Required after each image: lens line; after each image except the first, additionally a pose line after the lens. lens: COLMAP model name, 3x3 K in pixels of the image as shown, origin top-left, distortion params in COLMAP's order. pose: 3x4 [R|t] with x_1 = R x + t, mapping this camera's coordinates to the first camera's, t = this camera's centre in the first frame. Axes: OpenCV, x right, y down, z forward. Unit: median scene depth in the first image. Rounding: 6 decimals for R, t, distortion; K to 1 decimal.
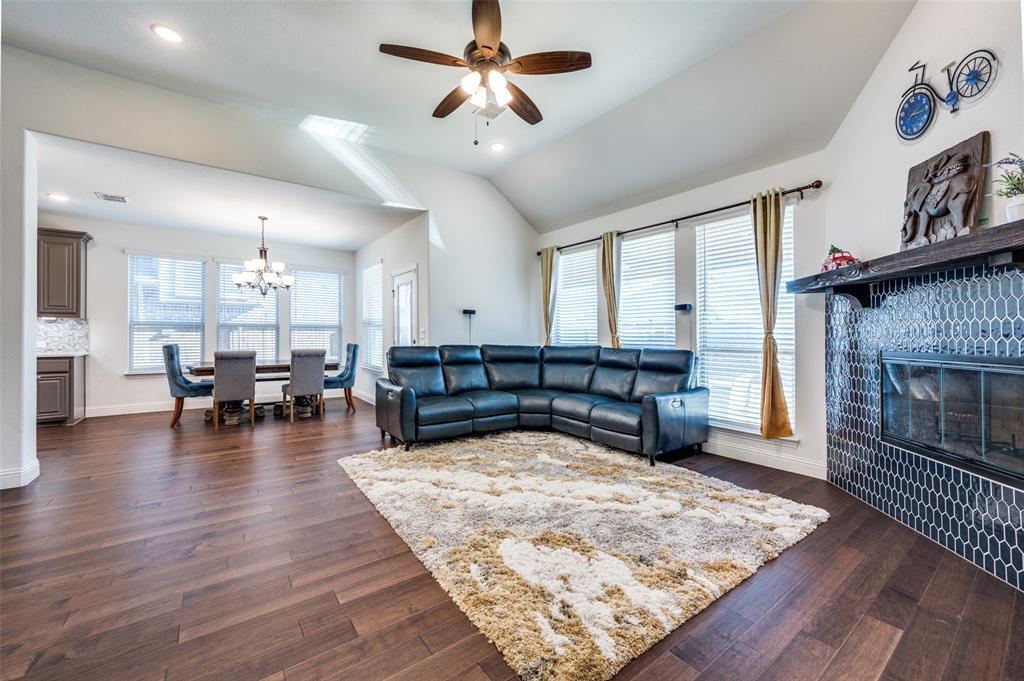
lens RADIAL K [[405.2, 0, 515.7], [0, 405.2, 333.9], [0, 0, 1]] dist [0.000612, 0.000037]
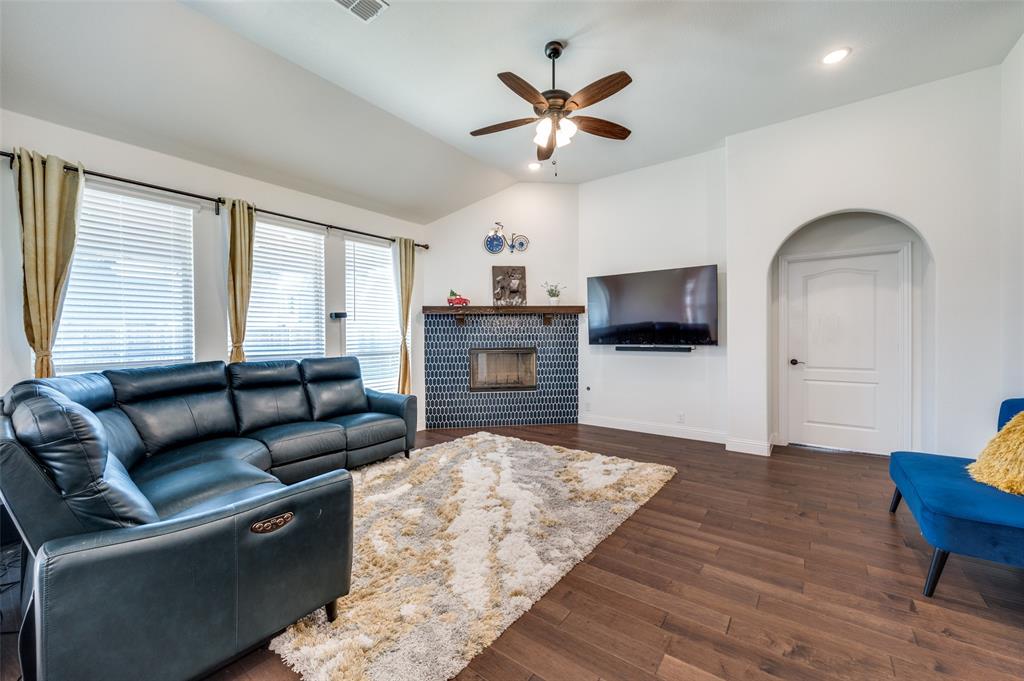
lens RADIAL K [[405.2, 0, 515.7], [0, 405.2, 333.9], [0, 0, 1]] dist [0.000612, 0.000037]
pose [[-0.289047, -0.000829, 0.957314, -0.695837], [0.003231, 0.999993, 0.001842, -0.018861], [-0.957309, 0.003625, -0.289043, 0.871628]]
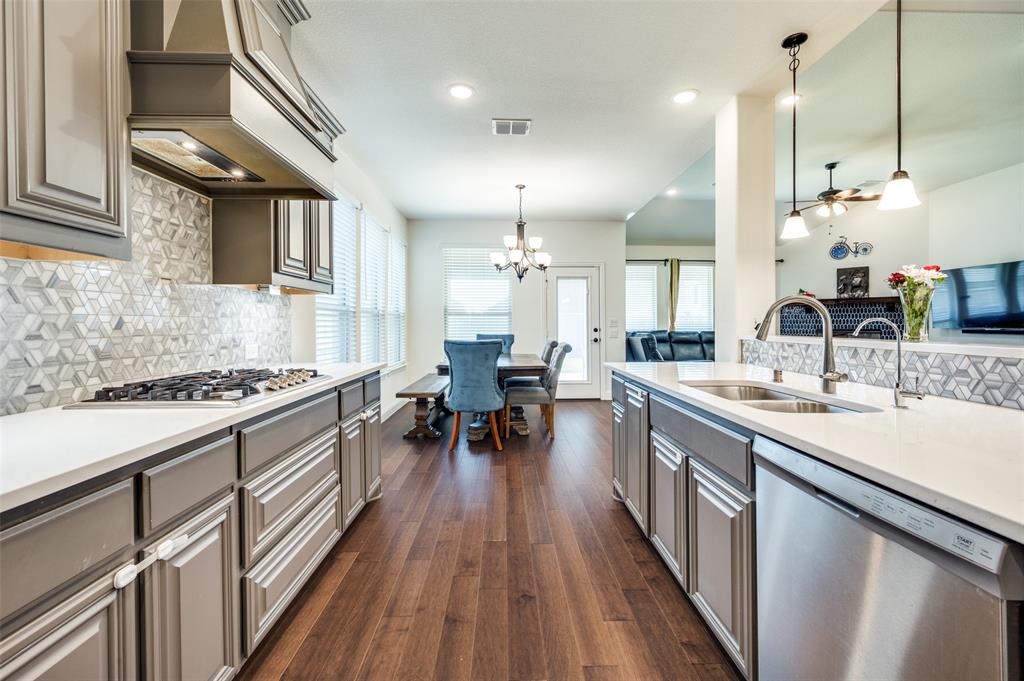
lens RADIAL K [[426.3, 0, 514.6], [0, 426.3, 326.7], [0, 0, 1]] dist [0.001446, 0.000054]
pose [[0.577933, -0.010677, 0.816015, -1.752123], [0.001011, 0.999923, 0.012368, -0.006433], [-0.816084, -0.006323, 0.577899, 0.639517]]
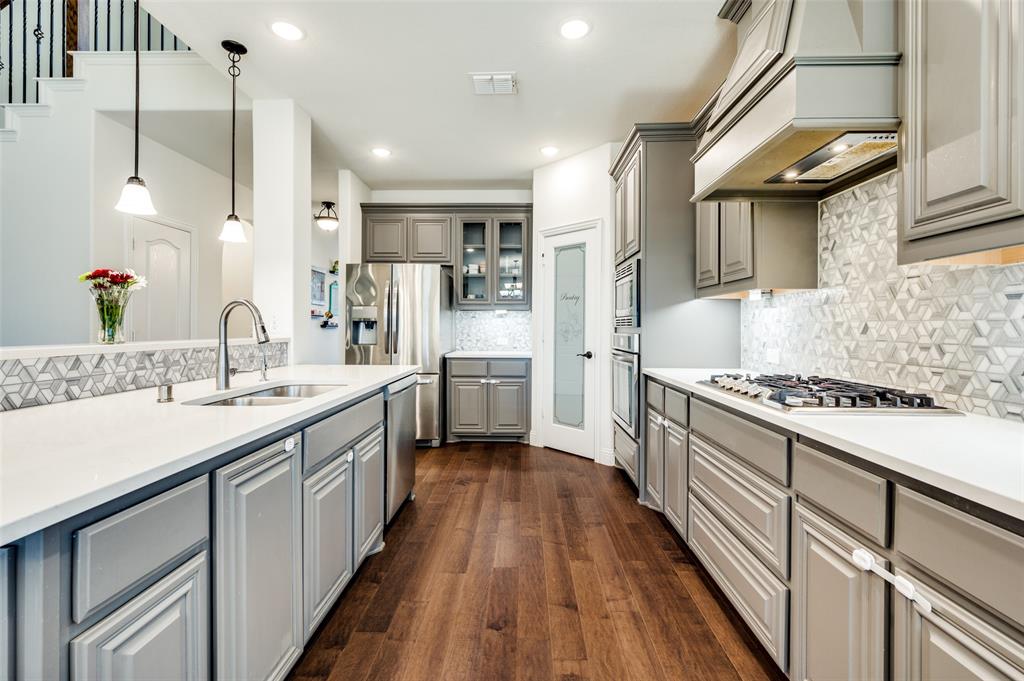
lens RADIAL K [[426.3, 0, 514.6], [0, 426.3, 326.7], [0, 0, 1]] dist [0.001446, 0.000054]
pose [[-0.616355, -0.006673, -0.787440, -1.092611], [-0.005718, 0.999976, -0.003998, -0.003302], [0.787448, 0.002038, -0.616378, 1.134039]]
